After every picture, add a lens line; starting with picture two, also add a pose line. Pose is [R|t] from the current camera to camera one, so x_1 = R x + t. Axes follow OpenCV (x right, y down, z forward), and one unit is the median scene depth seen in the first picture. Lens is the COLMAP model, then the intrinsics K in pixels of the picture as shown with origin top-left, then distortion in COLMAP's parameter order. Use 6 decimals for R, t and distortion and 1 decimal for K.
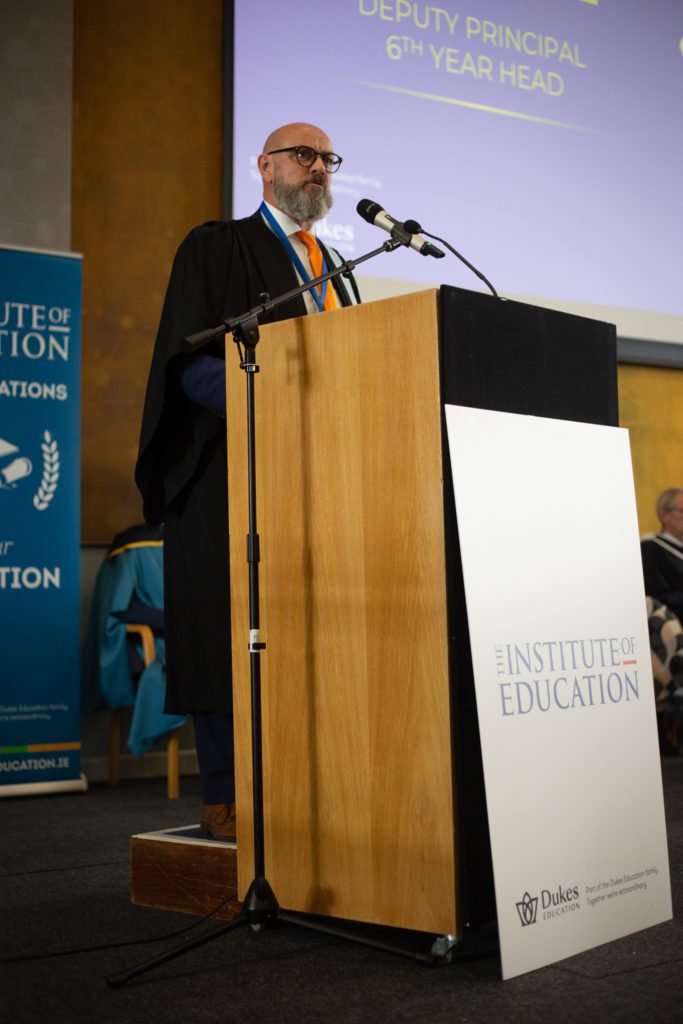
lens RADIAL K [[1510.1, 0, 339.9], [0, 1510.1, 495.1], [0, 0, 1]] dist [-0.104716, 0.041762]
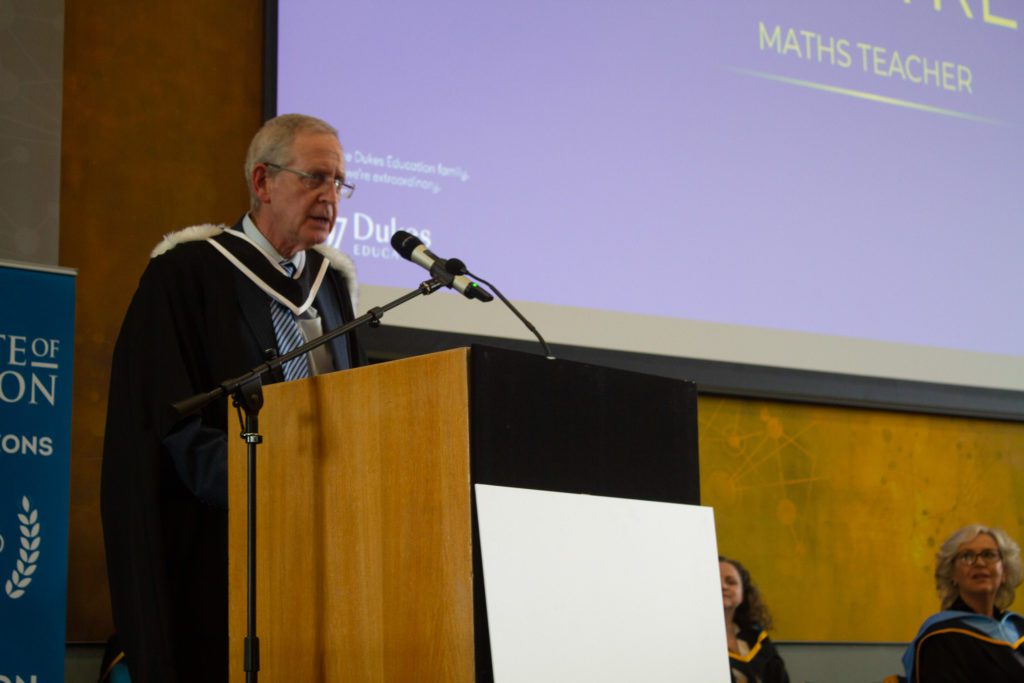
lens RADIAL K [[2114.3, 0, 512.0], [0, 2114.3, 341.5], [0, 0, 1]] dist [0.024851, 0.264644]
pose [[0.999791, 0.001854, 0.020365, 0.059589], [0.000281, 0.994543, -0.104331, -0.014064], [-0.020447, 0.104315, 0.994334, -0.177740]]
